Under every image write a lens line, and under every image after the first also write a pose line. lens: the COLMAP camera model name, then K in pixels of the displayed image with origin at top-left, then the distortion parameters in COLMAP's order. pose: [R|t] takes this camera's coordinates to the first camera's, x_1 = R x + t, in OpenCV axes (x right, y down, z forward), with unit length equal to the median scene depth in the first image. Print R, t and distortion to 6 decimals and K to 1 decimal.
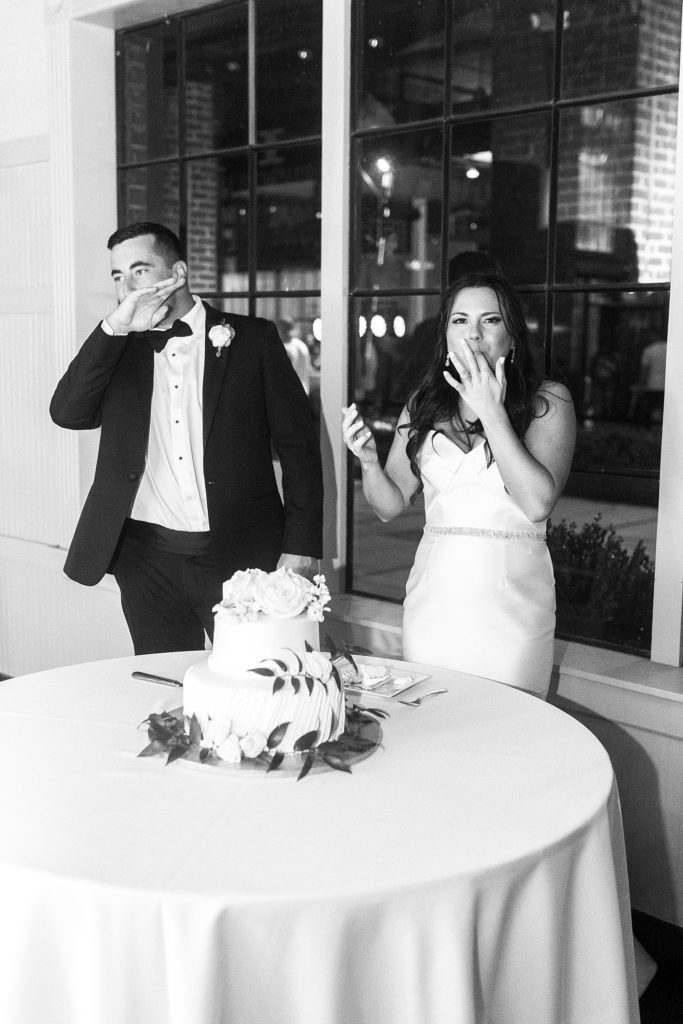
lens RADIAL K [[1275.1, 0, 341.5], [0, 1275.1, 512.0], [0, 0, 1]] dist [-0.011460, -0.014900]
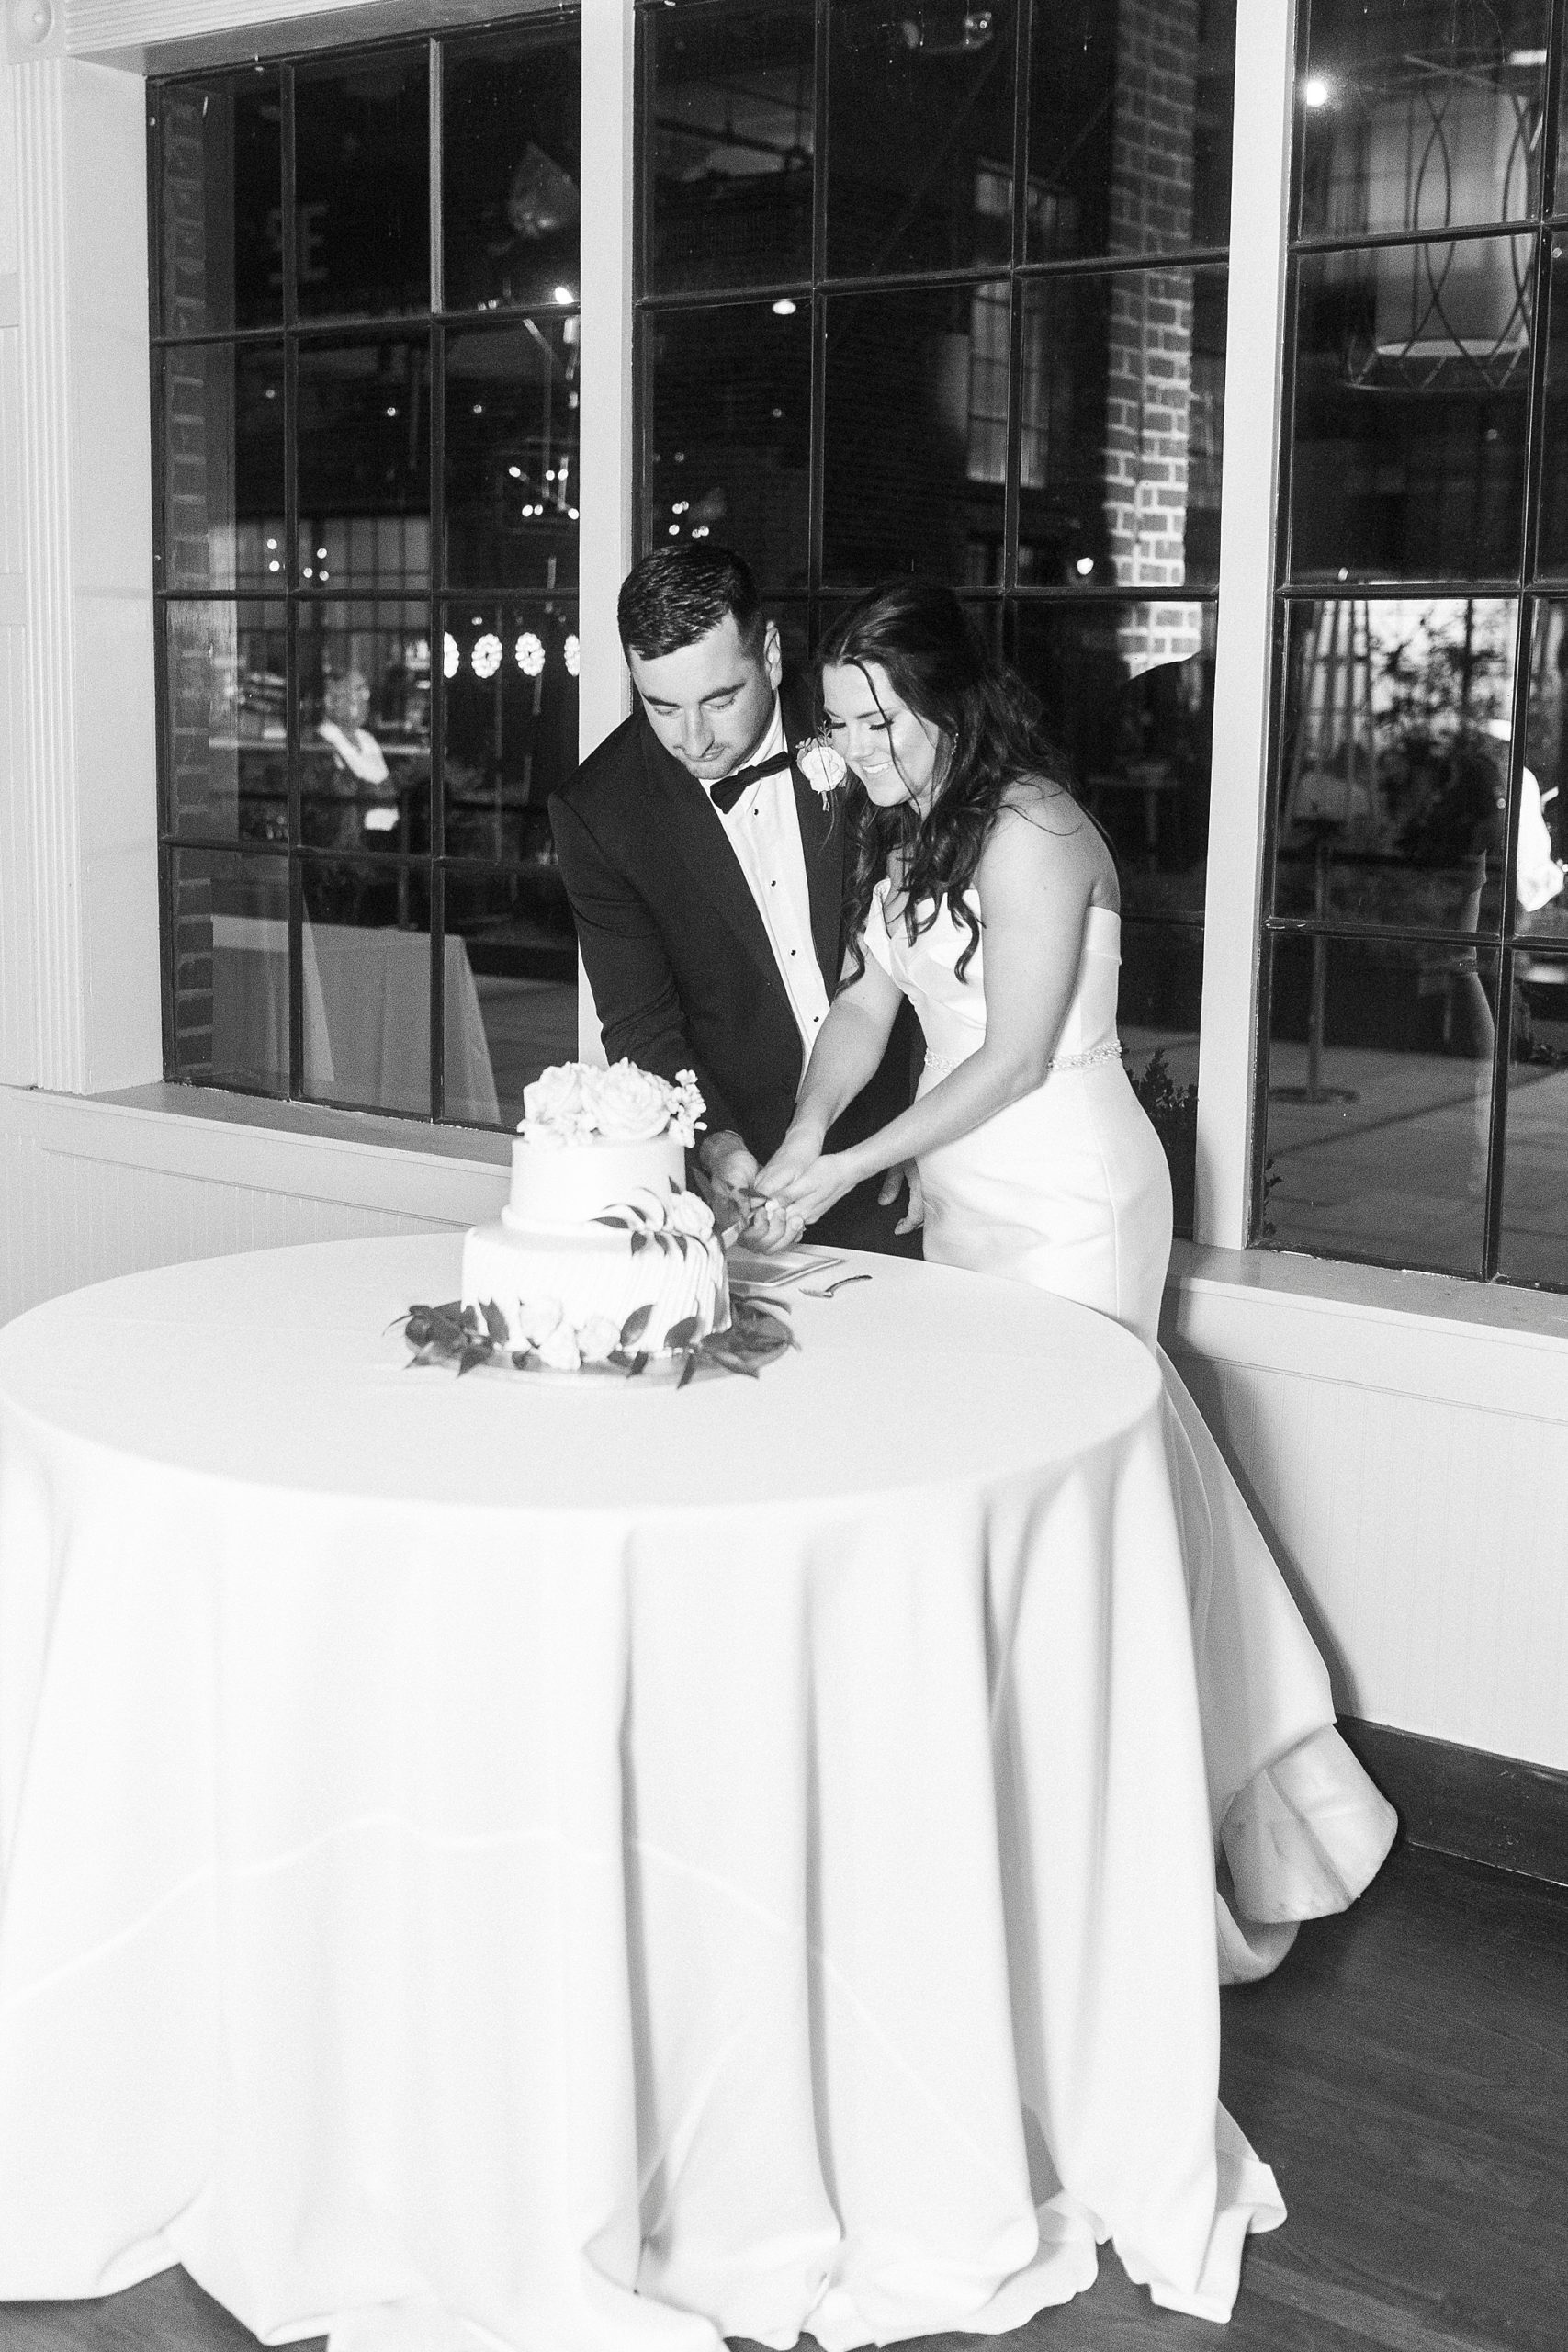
lens RADIAL K [[3402.3, 0, 784.0], [0, 3402.3, 1176.0], [0, 0, 1]] dist [-0.008559, -0.074730]
pose [[0.987748, -0.021095, 0.154624, -0.226013], [0.018892, 0.999698, 0.015707, 0.075779], [-0.154909, -0.012594, 0.987849, -0.624295]]
